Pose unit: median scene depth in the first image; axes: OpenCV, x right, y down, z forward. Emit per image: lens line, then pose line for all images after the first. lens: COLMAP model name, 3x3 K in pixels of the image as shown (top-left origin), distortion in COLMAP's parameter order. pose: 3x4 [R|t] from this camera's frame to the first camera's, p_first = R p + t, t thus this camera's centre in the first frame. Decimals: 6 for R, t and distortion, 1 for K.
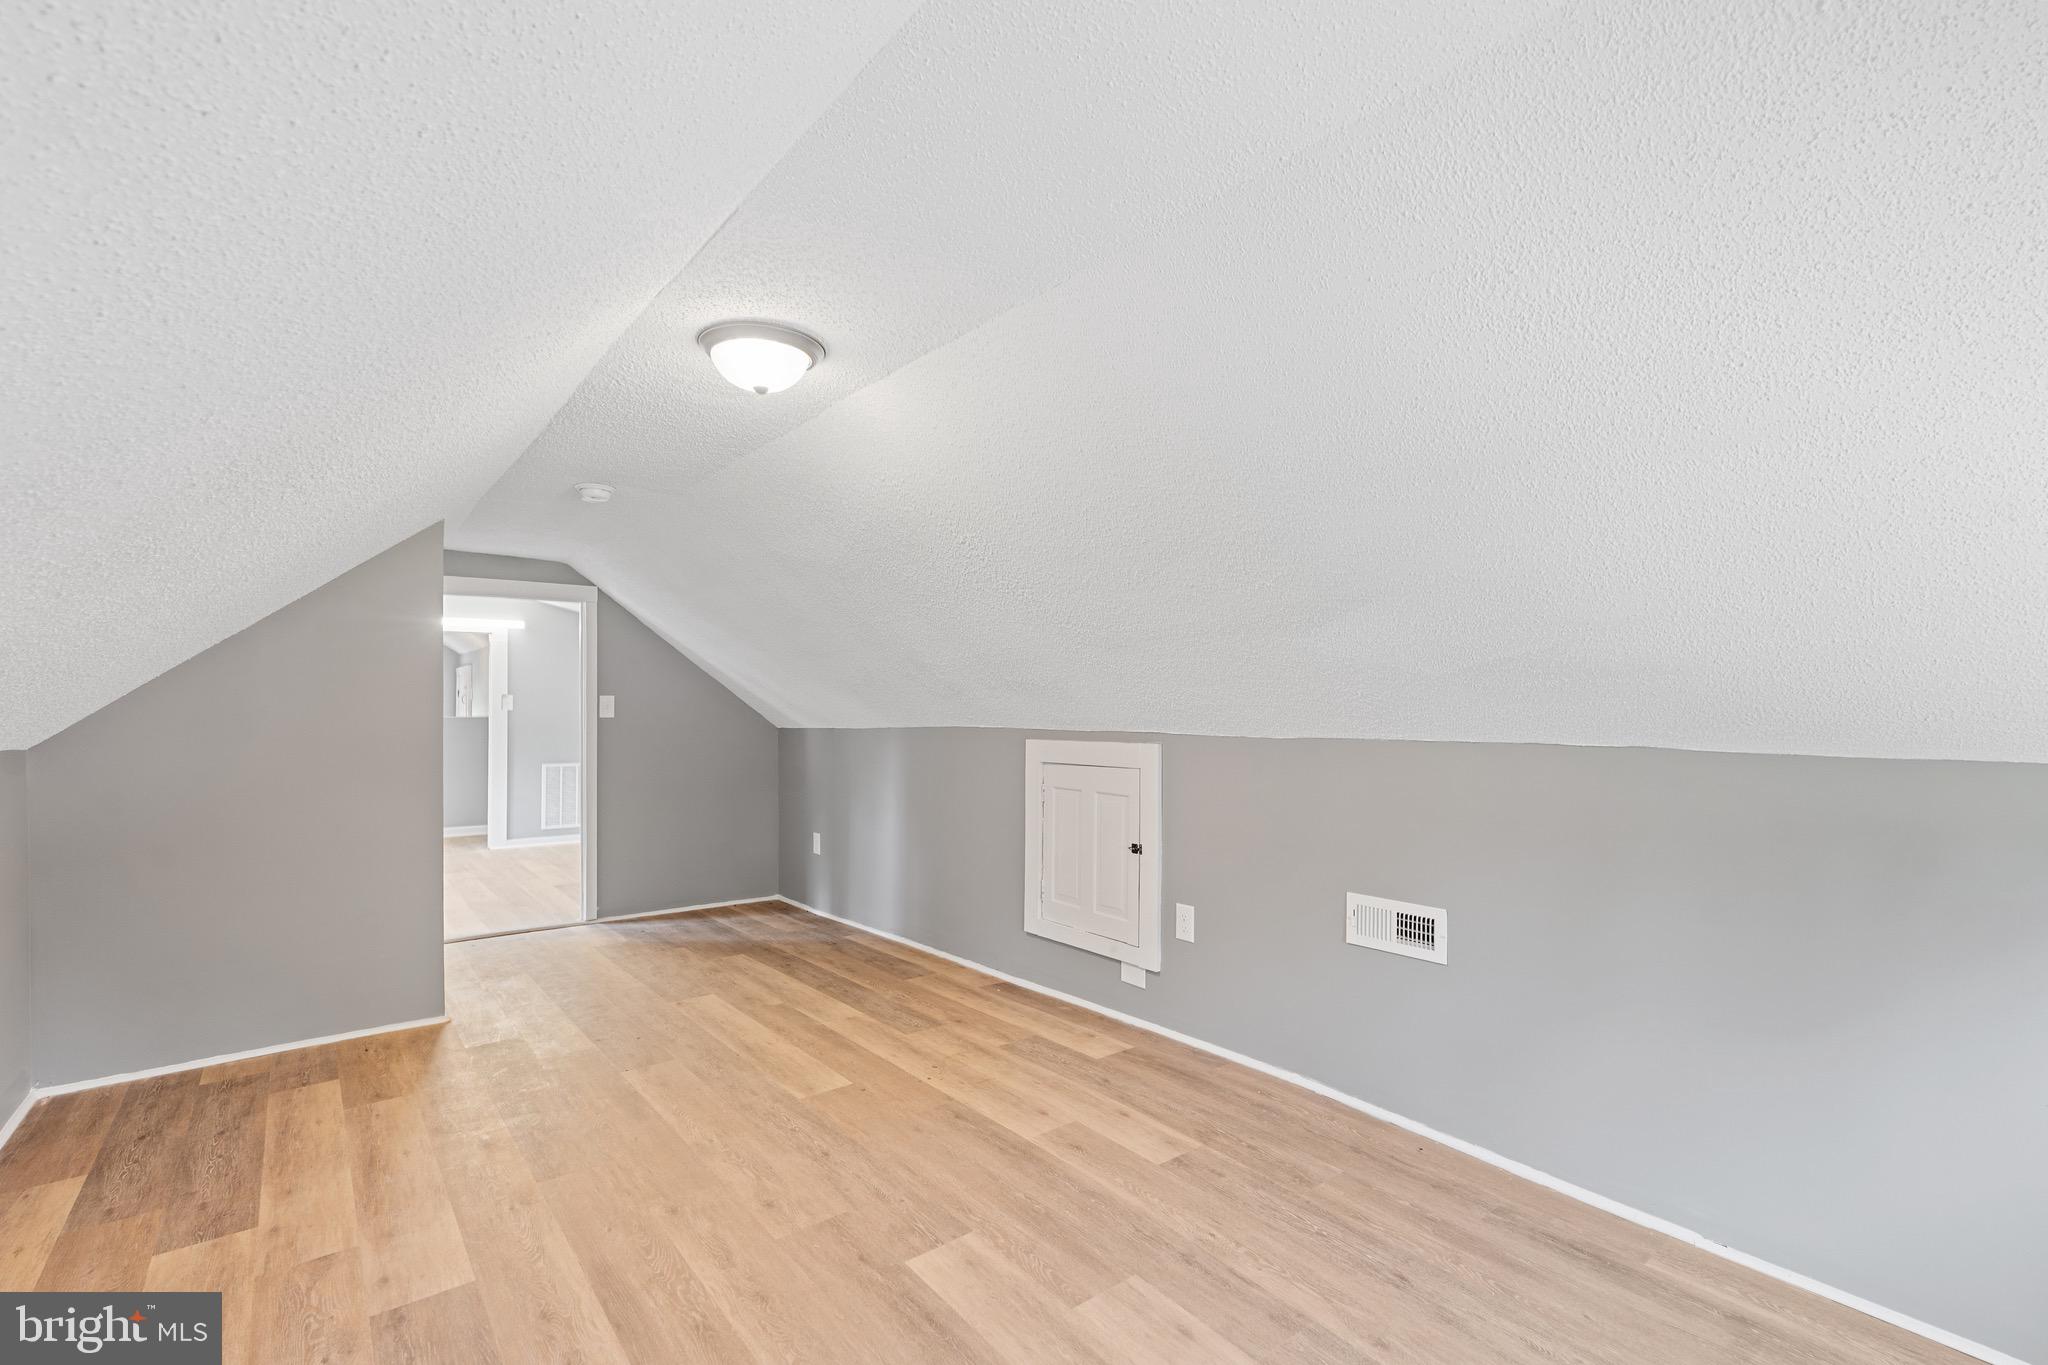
lens RADIAL K [[976.6, 0, 1025.3], [0, 976.6, 691.5], [0, 0, 1]] dist [0.000550, 0.000050]
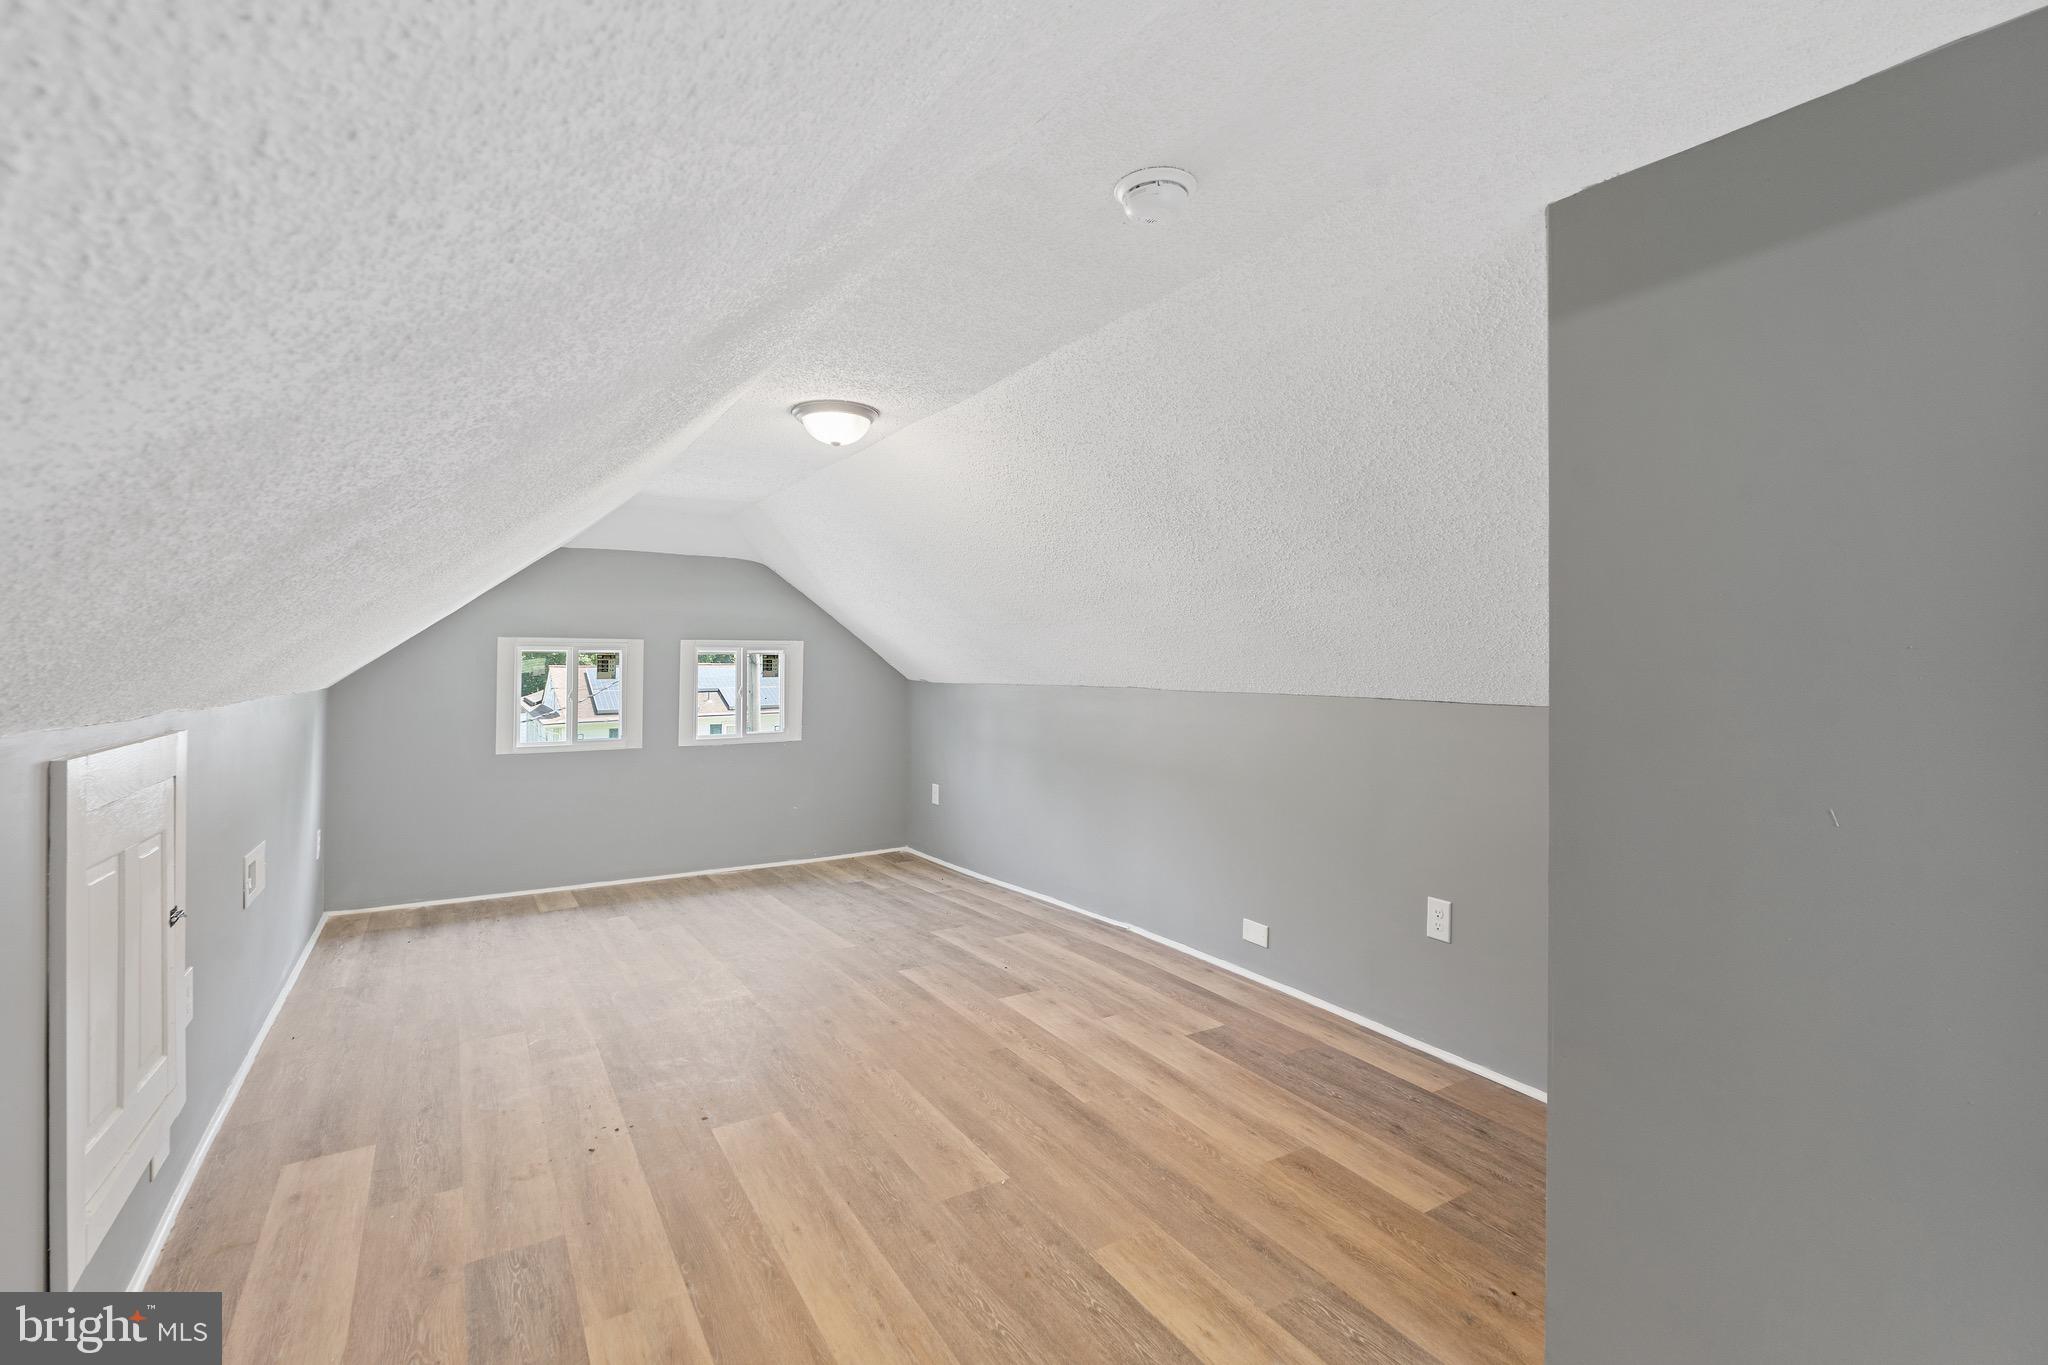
lens RADIAL K [[976.6, 0, 1026.5], [0, 976.6, 672.5], [0, 0, 1]] dist [0.000550, 0.000050]
pose [[-0.994338, 0.004737, 0.106154, -0.531019], [0.003957, 0.999964, -0.007562, 0.028252], [-0.106186, -0.007099, -0.994321, 1.801531]]
